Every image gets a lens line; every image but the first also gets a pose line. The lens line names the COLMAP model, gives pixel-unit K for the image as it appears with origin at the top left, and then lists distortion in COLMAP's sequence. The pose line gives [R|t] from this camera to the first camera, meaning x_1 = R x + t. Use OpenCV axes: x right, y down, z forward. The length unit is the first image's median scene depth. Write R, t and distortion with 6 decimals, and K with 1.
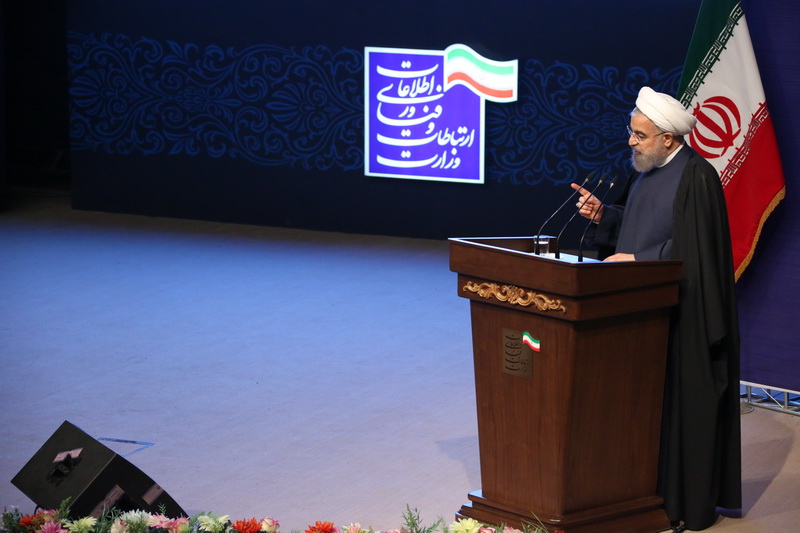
lens RADIAL K [[3008.6, 0, 406.7], [0, 3008.6, 267.7], [0, 0, 1]] dist [0.843772, 0.000000]
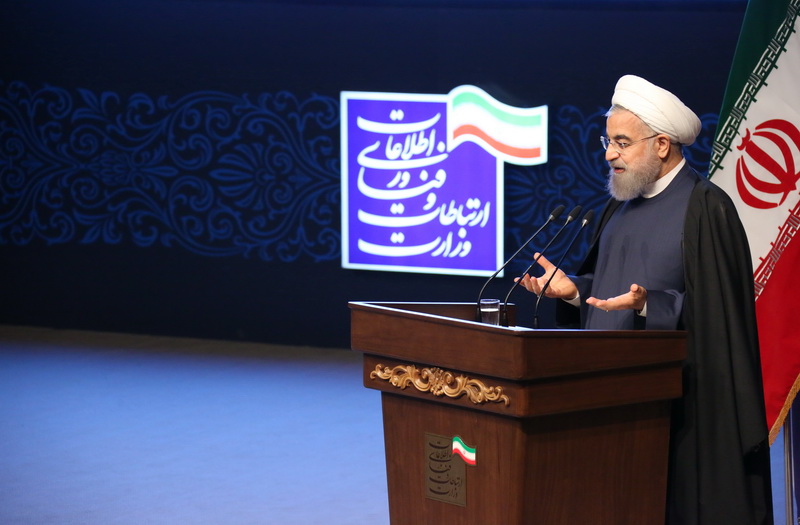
lens RADIAL K [[3750.8, 0, 422.0], [0, 3750.8, 284.4], [0, 0, 1]] dist [1.114147, 0.000000]
pose [[0.999306, -0.003774, -0.037056, 0.039707], [0.001994, 0.998847, -0.047965, 0.017367], [0.037195, 0.047858, 0.998161, 0.095402]]
